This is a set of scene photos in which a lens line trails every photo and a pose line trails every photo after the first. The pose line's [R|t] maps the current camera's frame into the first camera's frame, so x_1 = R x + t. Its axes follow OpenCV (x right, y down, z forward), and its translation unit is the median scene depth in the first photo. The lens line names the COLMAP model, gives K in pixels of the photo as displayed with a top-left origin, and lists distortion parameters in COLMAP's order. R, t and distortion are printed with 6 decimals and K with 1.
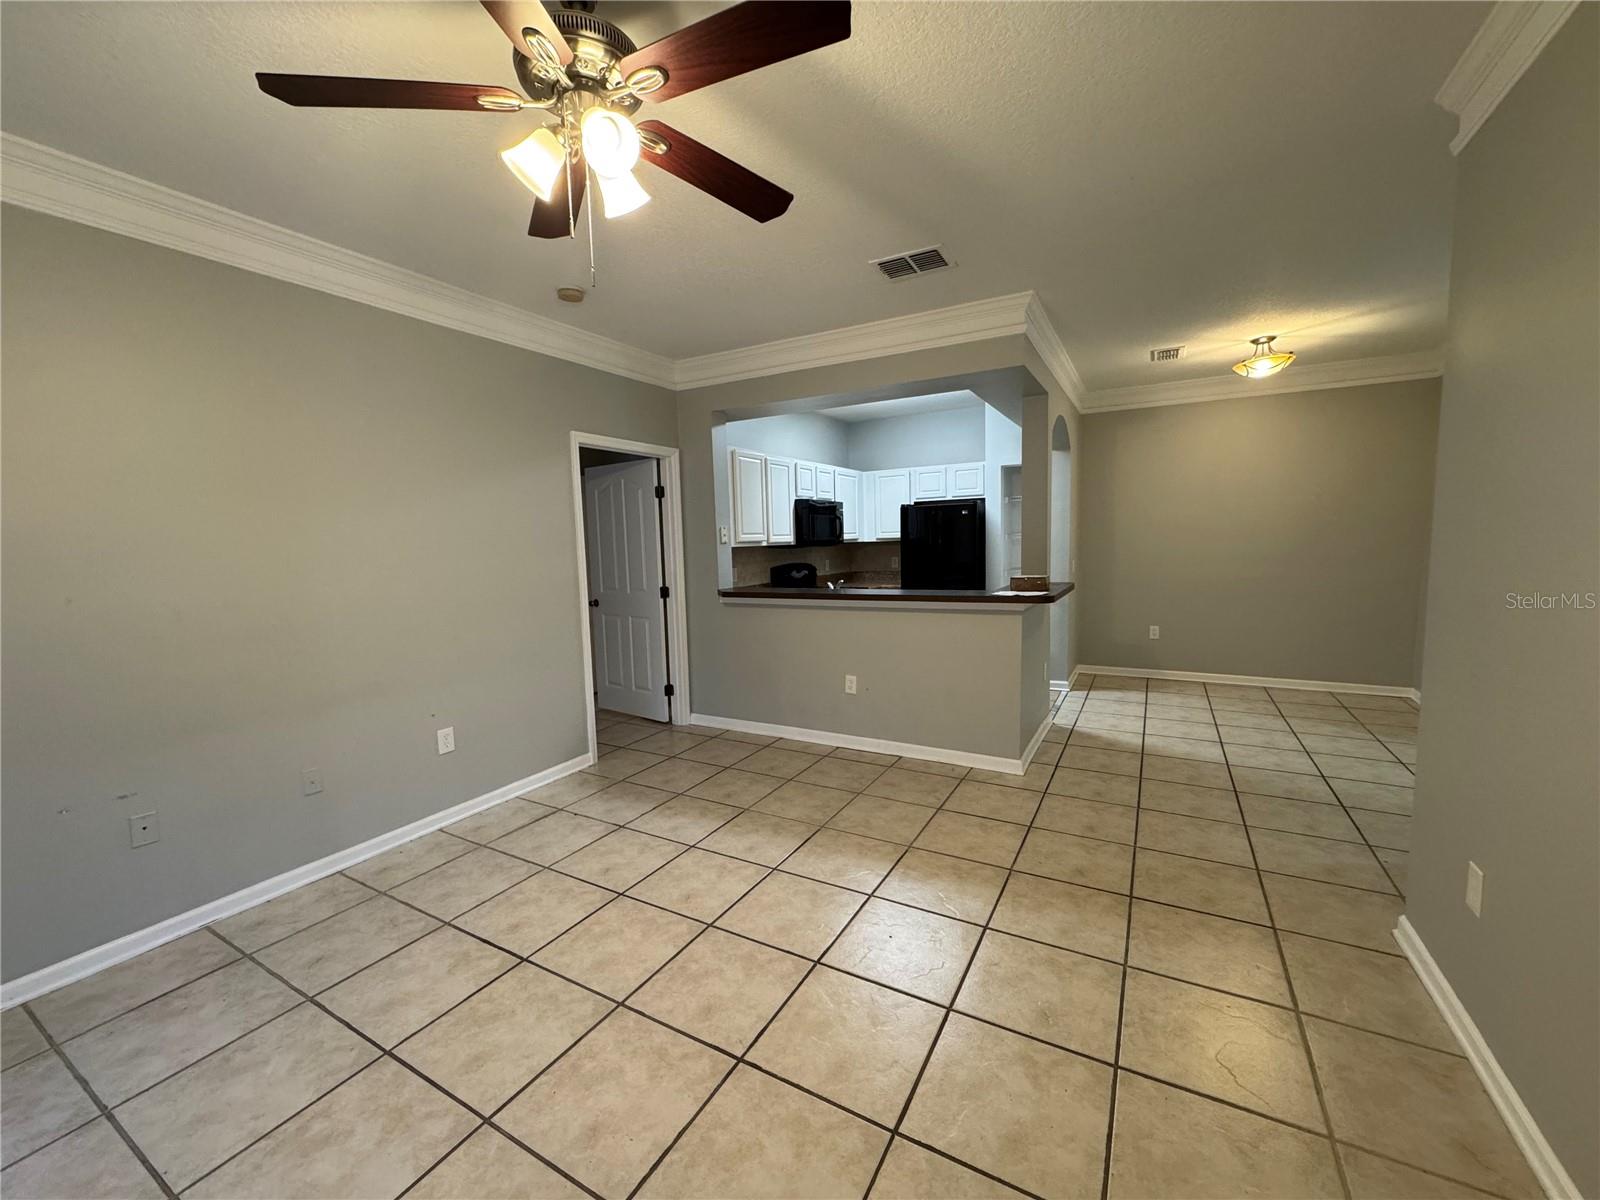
lens RADIAL K [[637.9, 0, 801.5], [0, 637.9, 603.2], [0, 0, 1]] dist [-0.003112, 0.000562]
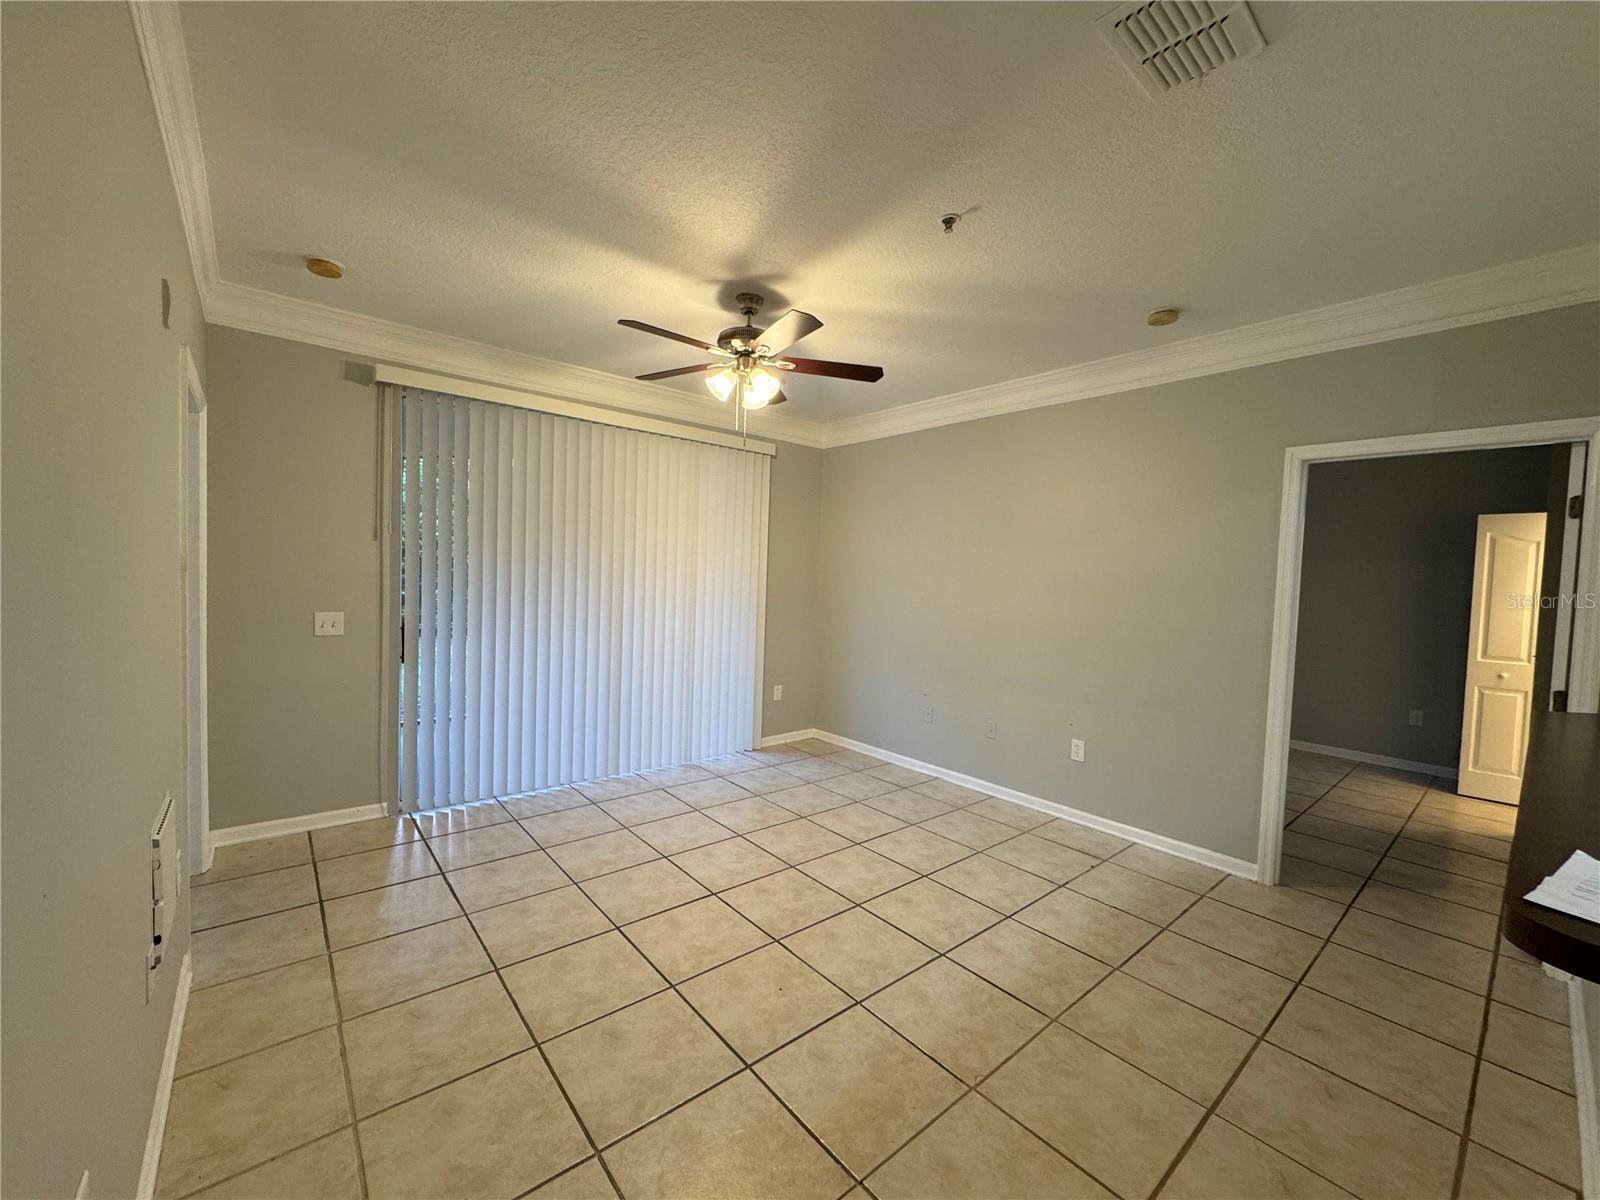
lens RADIAL K [[637.9, 0, 798.1], [0, 637.9, 598.4], [0, 0, 1]] dist [-0.003112, 0.000562]
pose [[-0.350422, 0.052382, -0.935126, 0.650995], [-0.121901, 0.987391, 0.100990, -0.106072], [0.928625, 0.149382, -0.339618, 0.819910]]
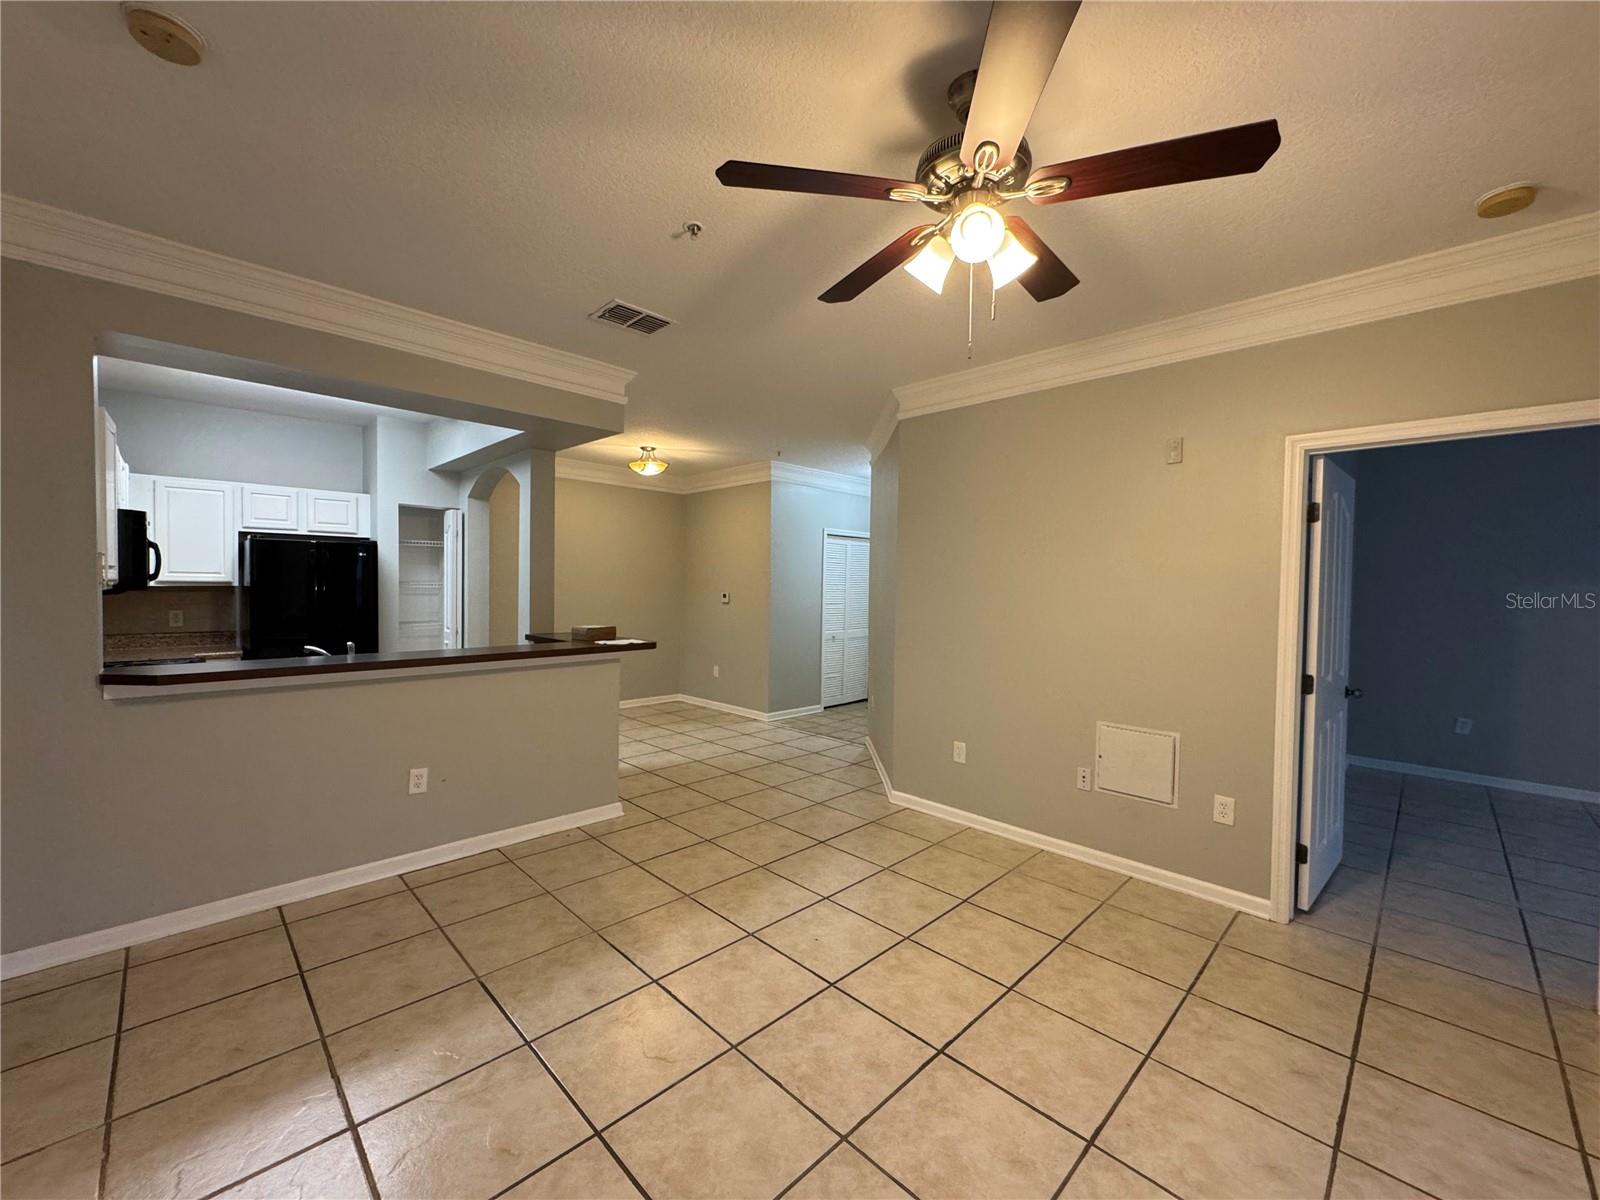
lens RADIAL K [[637.9, 0, 799.7], [0, 637.9, 605.1], [0, 0, 1]] dist [-0.003112, 0.000562]
pose [[0.266140, 0.002590, 0.963931, -0.627689], [0.074330, 0.996964, -0.023201, -0.031196], [-0.961064, 0.077824, 0.265140, 0.441484]]
